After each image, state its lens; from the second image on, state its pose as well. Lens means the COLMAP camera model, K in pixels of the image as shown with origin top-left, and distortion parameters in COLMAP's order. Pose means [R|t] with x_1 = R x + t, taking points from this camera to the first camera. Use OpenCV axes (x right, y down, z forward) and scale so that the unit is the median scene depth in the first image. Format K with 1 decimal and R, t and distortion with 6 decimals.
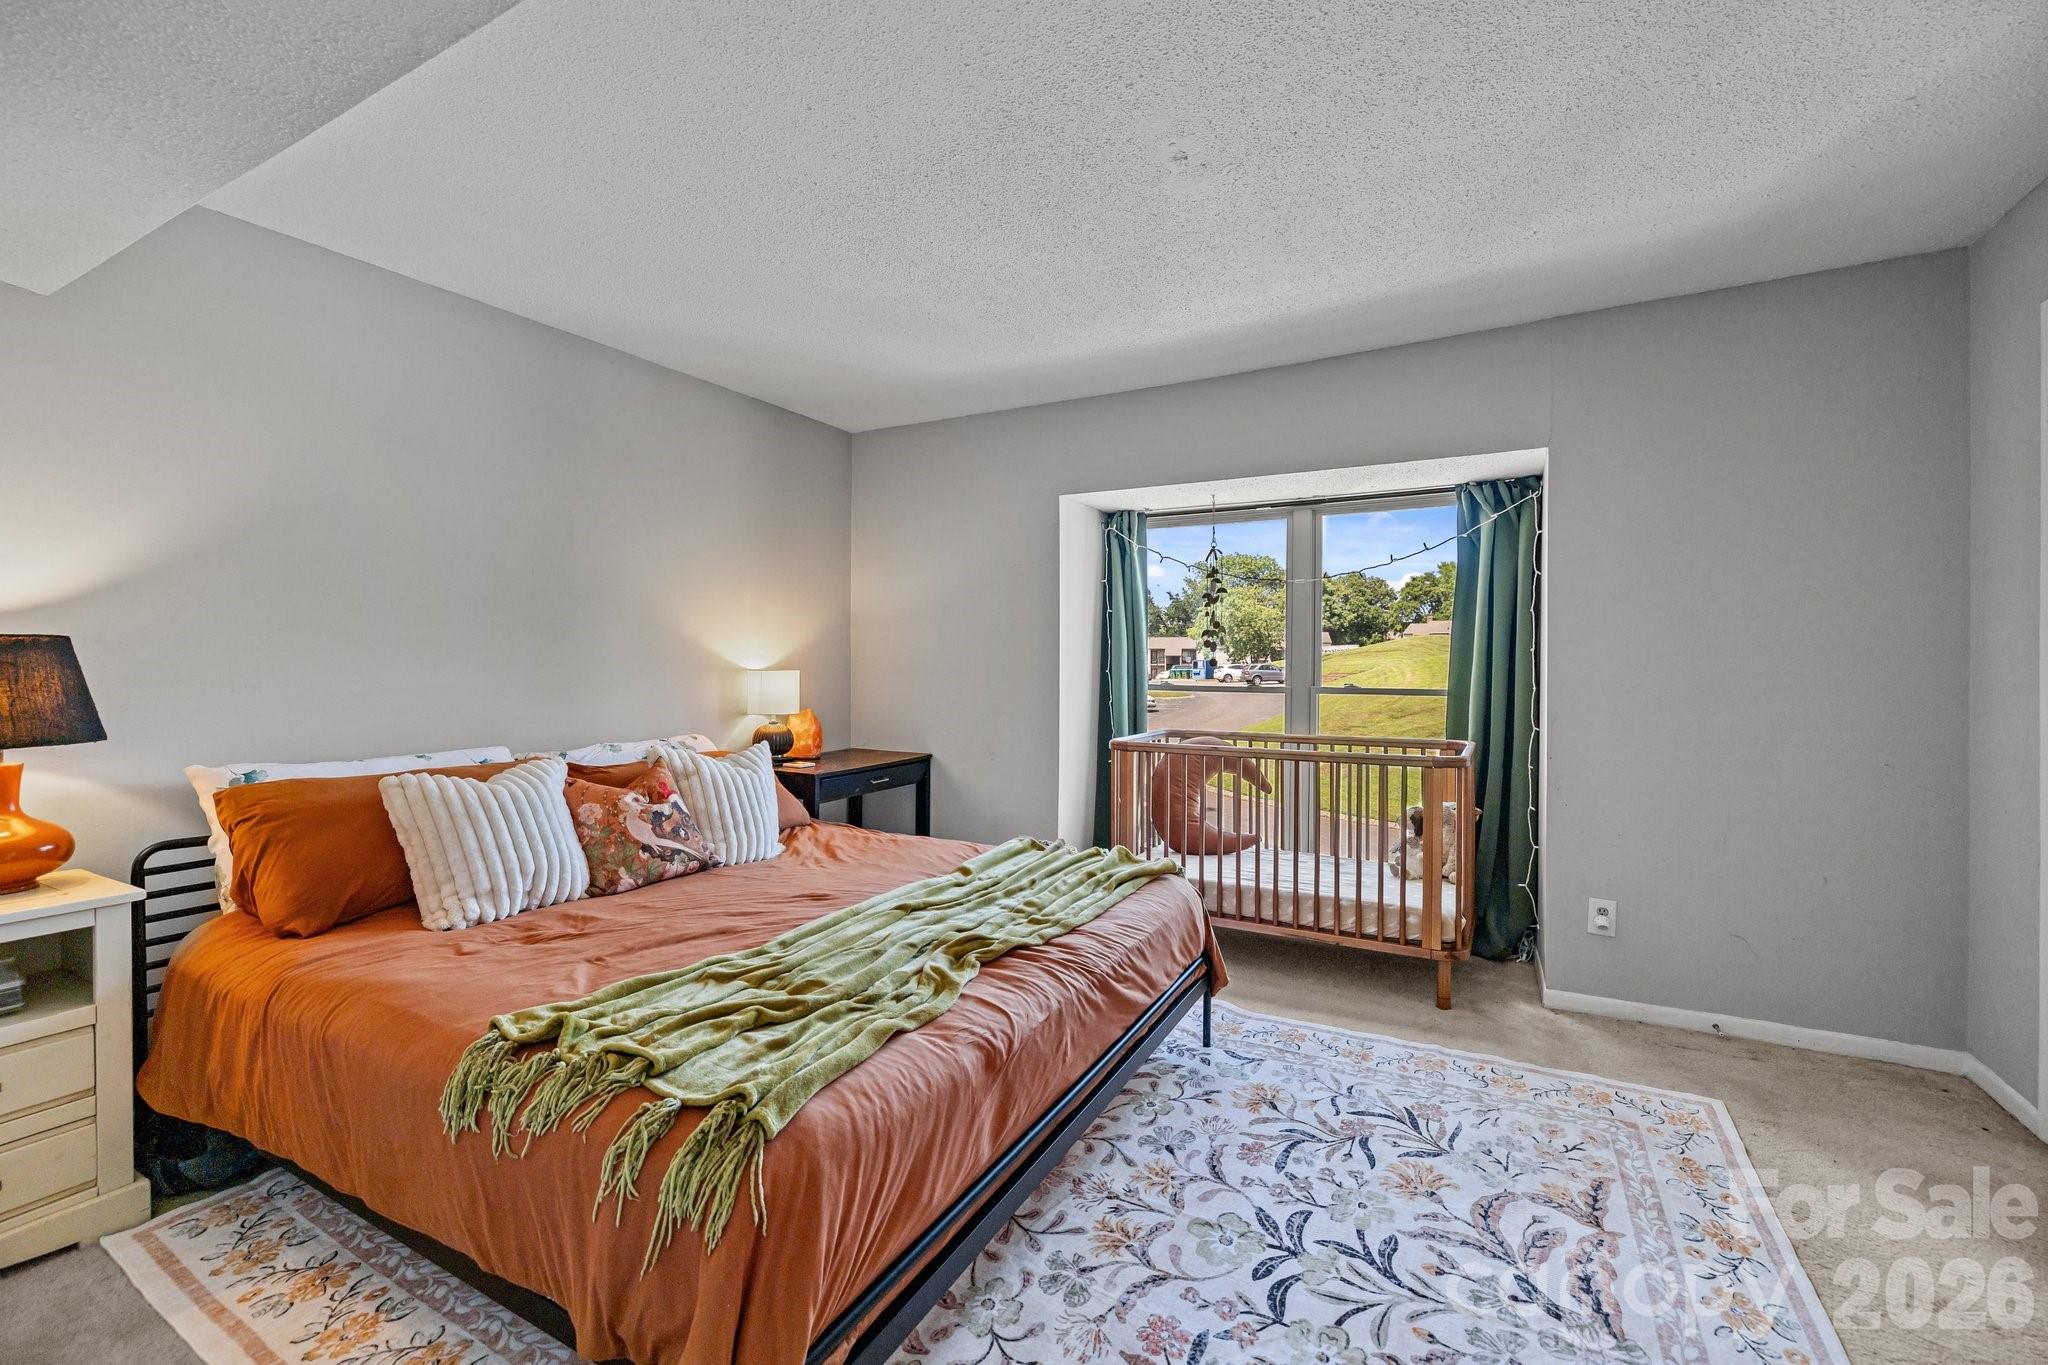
lens RADIAL K [[859.4, 0, 1004.6], [0, 859.4, 672.5], [0, 0, 1]] dist [-0.002258, 0.000008]
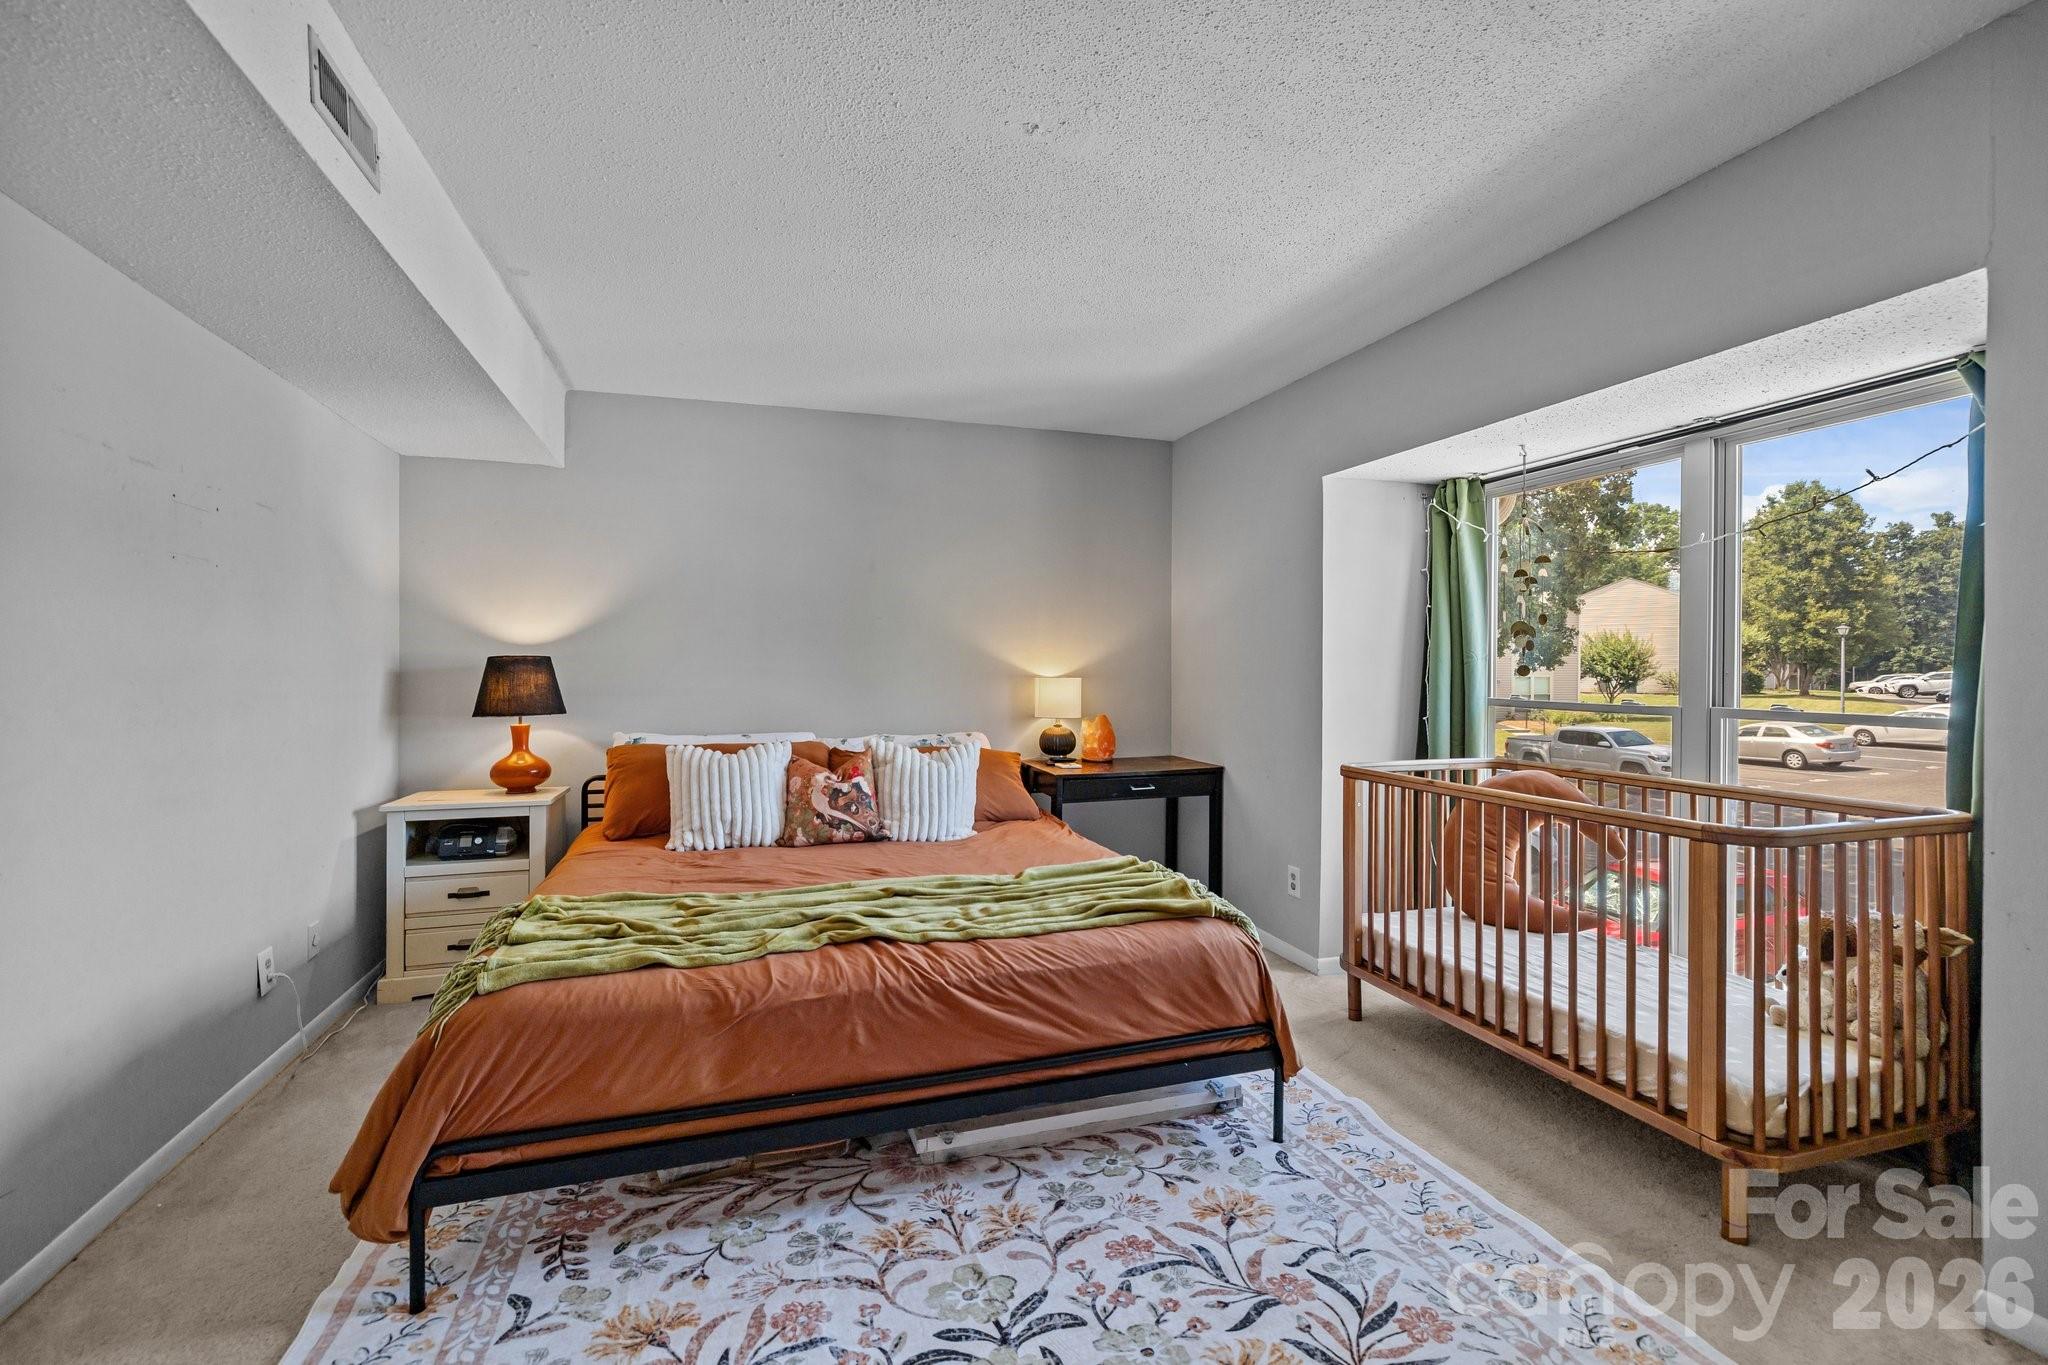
lens RADIAL K [[859.4, 0, 1004.6], [0, 859.4, 672.5], [0, 0, 1]] dist [-0.002258, 0.000008]
pose [[0.738551, 0.002884, -0.674192, 0.645693], [-0.007878, 0.999959, -0.004353, -0.005361], [0.674152, 0.008526, 0.738543, 0.237243]]
